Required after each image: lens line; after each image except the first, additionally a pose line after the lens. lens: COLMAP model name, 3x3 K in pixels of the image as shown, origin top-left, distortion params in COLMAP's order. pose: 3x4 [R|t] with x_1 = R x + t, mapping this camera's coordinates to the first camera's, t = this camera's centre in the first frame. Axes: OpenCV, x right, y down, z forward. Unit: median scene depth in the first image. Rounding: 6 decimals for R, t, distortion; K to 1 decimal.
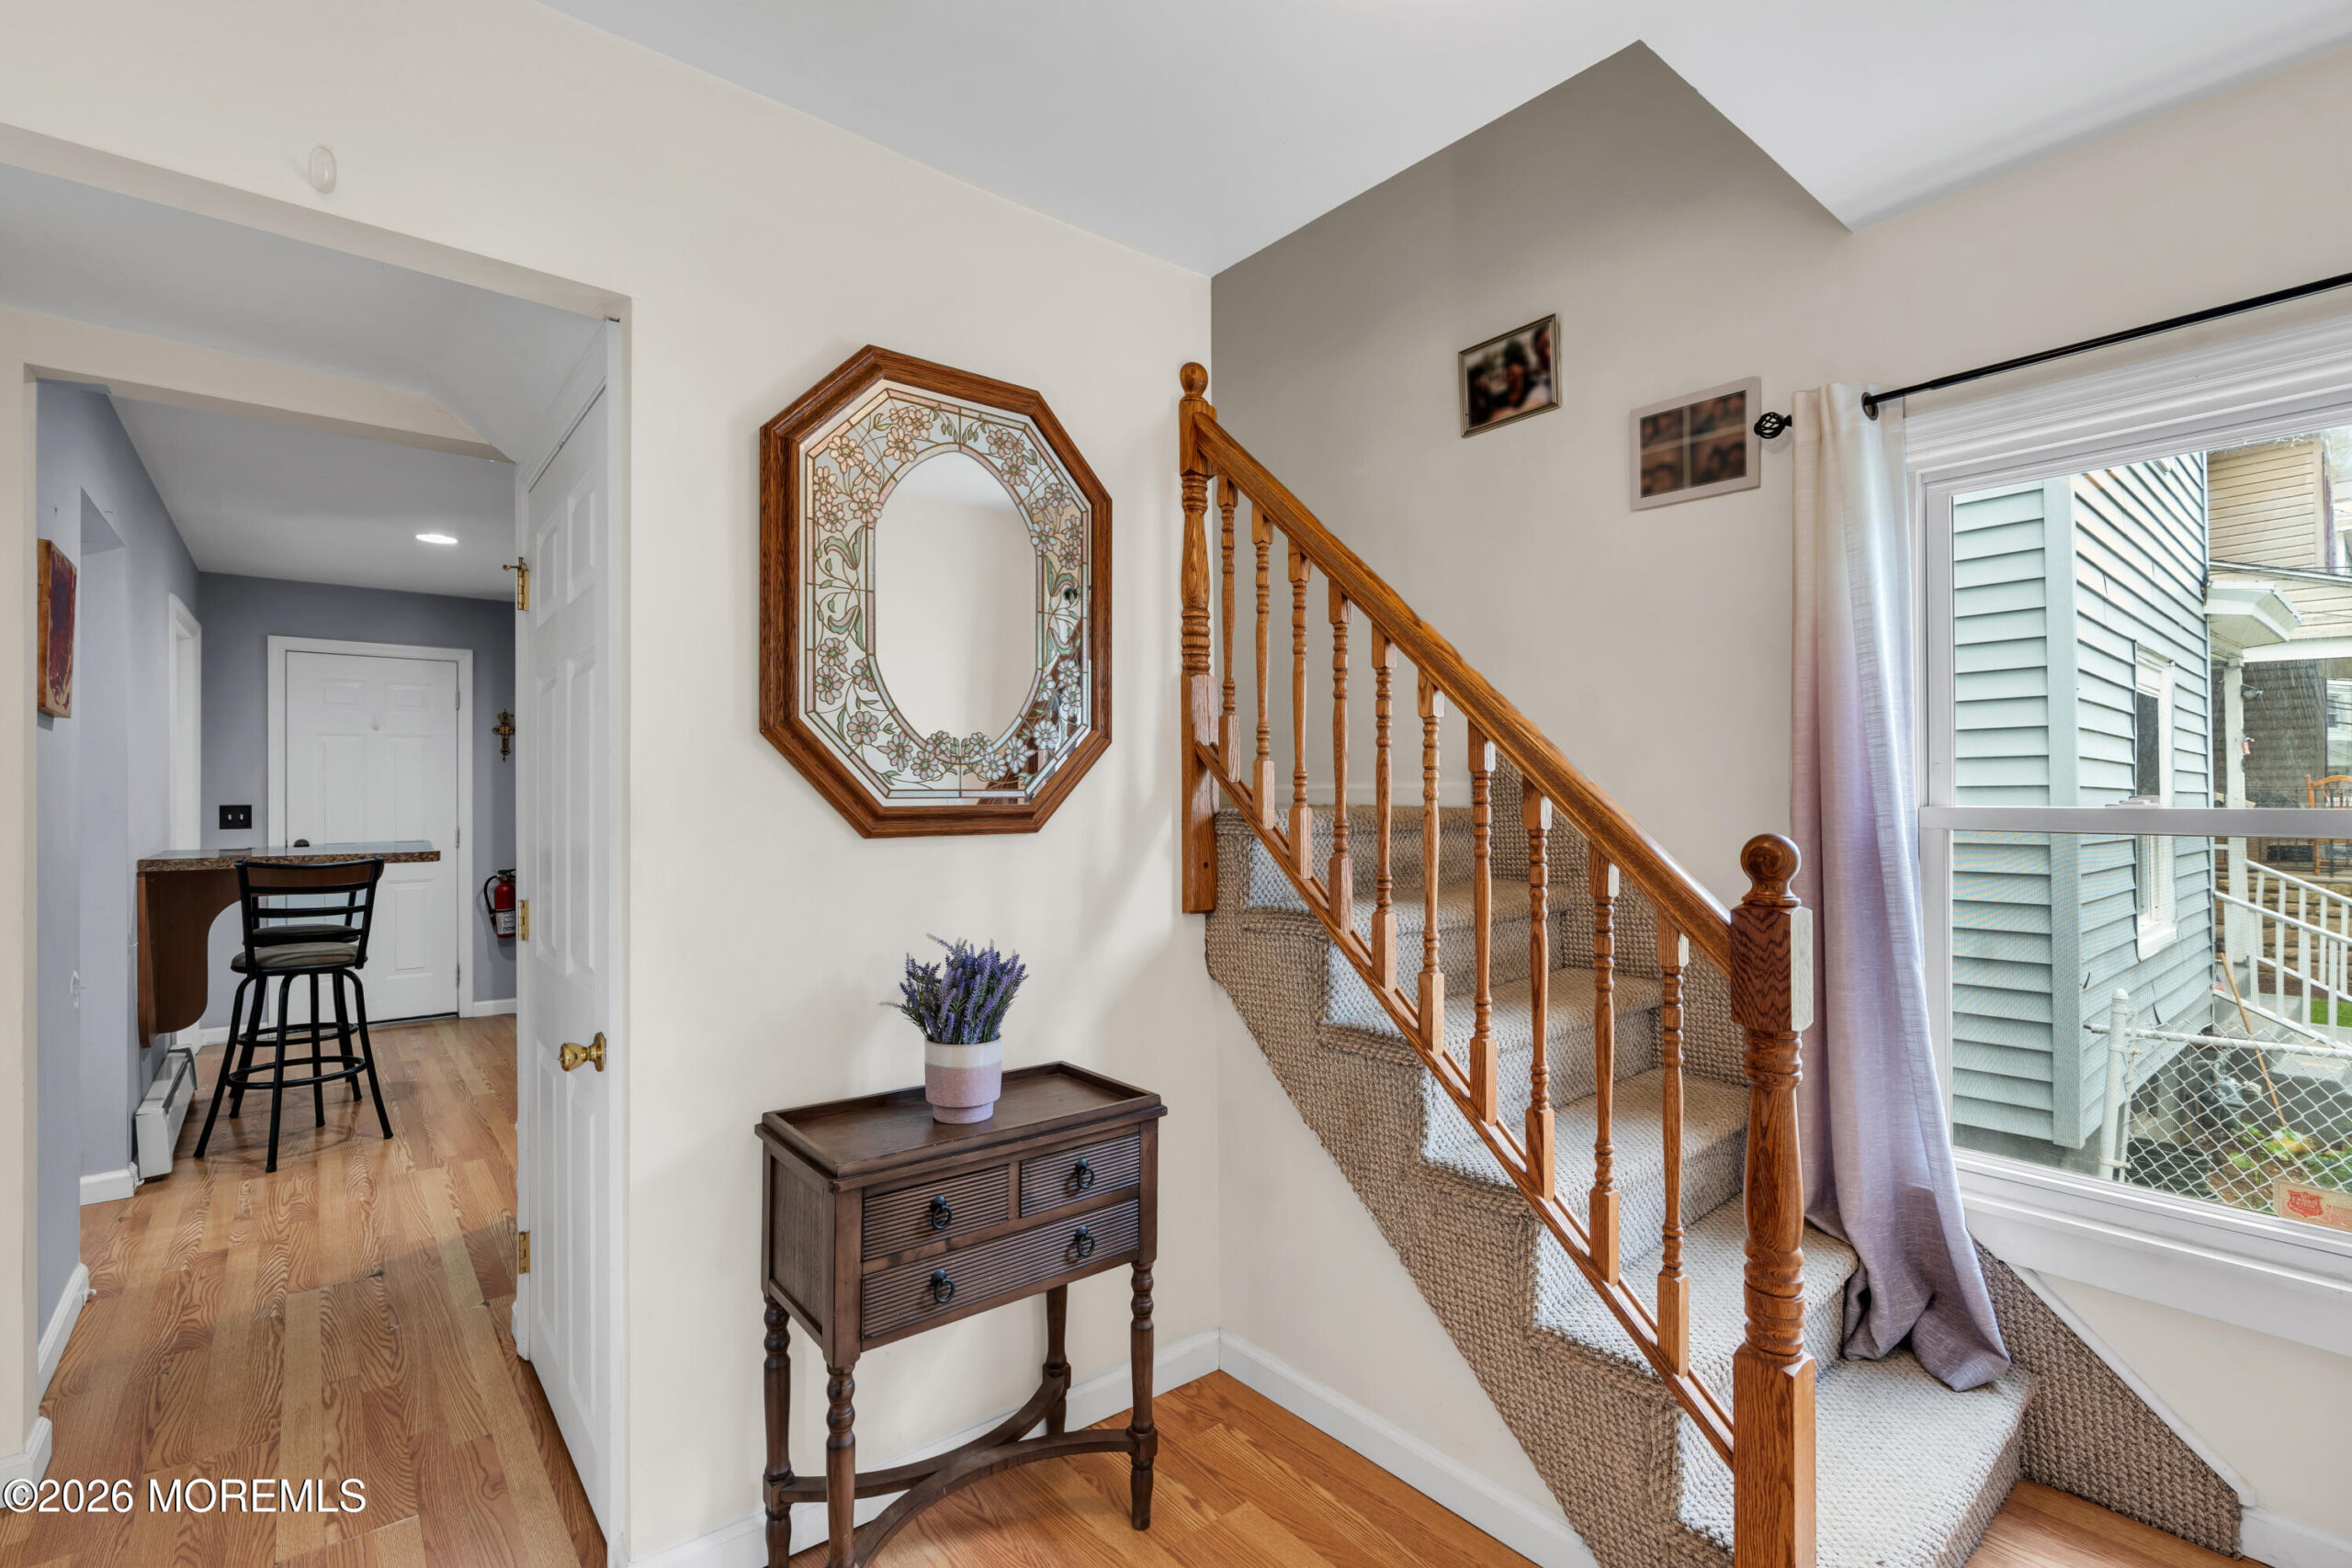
lens RADIAL K [[1051.6, 0, 1169.7], [0, 1051.6, 799.1], [0, 0, 1]] dist [-0.011570, 0.003535]
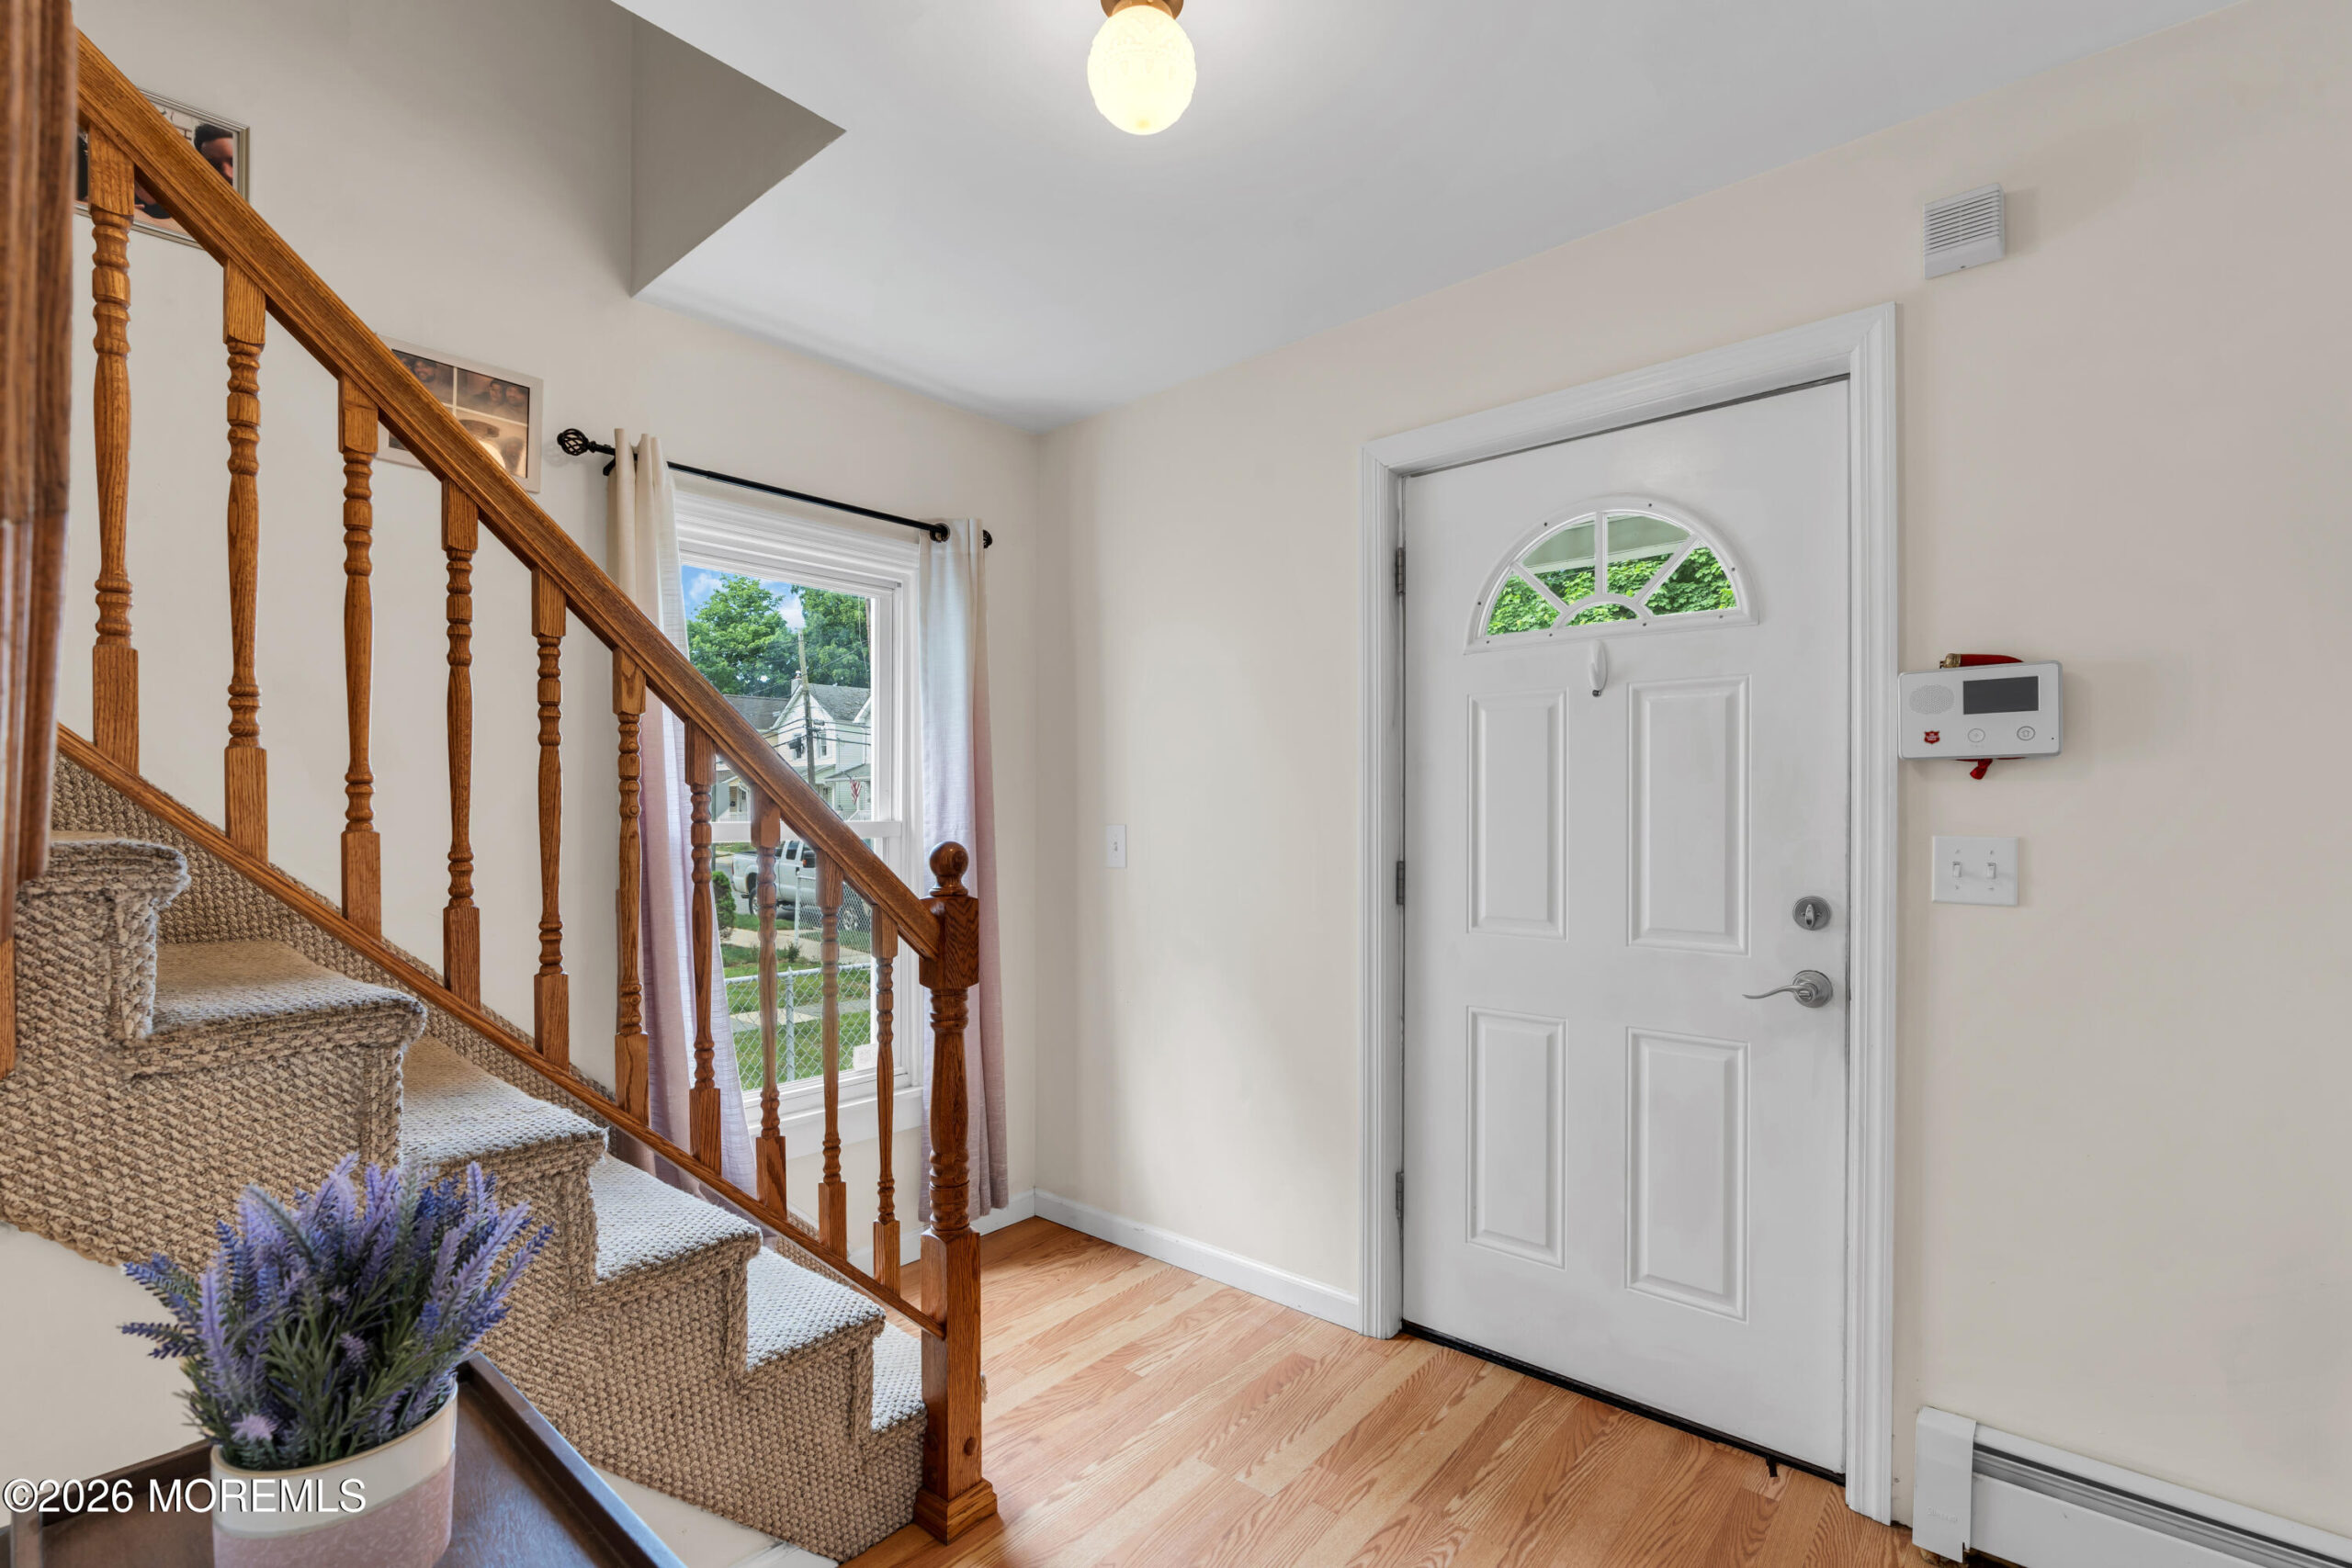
lens RADIAL K [[1051.6, 0, 1169.7], [0, 1051.6, 799.1], [0, 0, 1]] dist [-0.011570, 0.003535]
pose [[-0.172810, 0.009706, 0.984907, -0.717825], [-0.003273, 0.999940, -0.010428, -0.006948], [-0.984950, -0.005026, -0.172768, 0.863946]]
